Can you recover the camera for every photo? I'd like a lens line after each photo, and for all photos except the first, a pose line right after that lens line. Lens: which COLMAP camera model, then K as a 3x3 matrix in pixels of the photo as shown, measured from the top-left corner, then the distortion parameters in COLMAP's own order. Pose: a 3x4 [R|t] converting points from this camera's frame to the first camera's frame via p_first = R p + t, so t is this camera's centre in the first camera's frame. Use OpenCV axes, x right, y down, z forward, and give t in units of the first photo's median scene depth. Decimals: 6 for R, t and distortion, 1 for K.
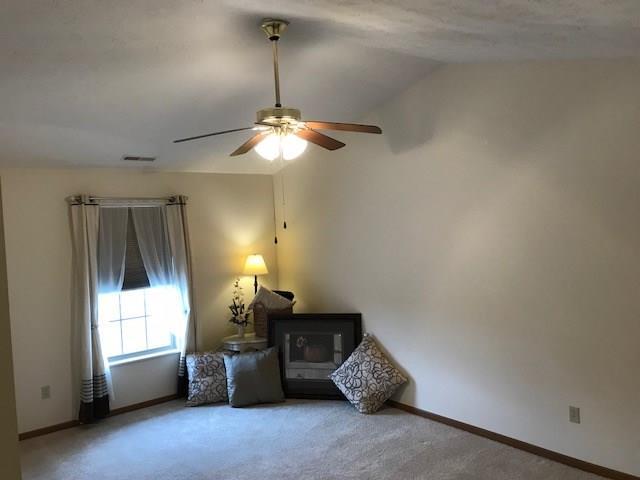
lens RADIAL K [[524.9, 0, 318.2], [0, 524.9, 233.2], [0, 0, 1]] dist [0.057914, -0.069910]
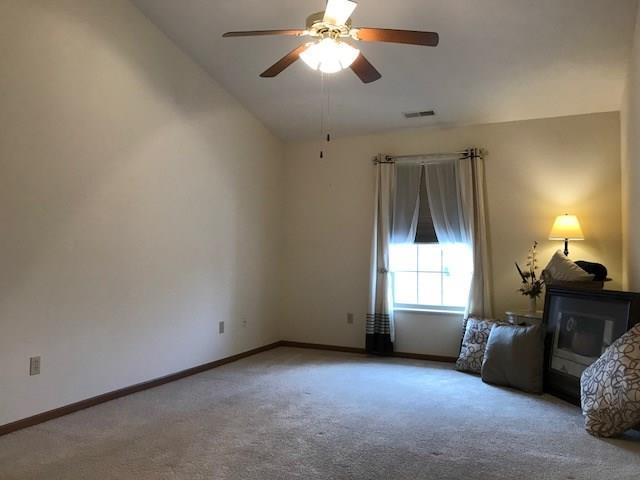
lens RADIAL K [[524.9, 0, 318.2], [0, 524.9, 233.2], [0, 0, 1]] dist [0.057914, -0.069910]
pose [[0.450114, 0.021915, -0.892702, 0.477165], [-0.046726, 0.998907, 0.000962, 0.096212], [0.891748, 0.041279, 0.450647, 0.348488]]
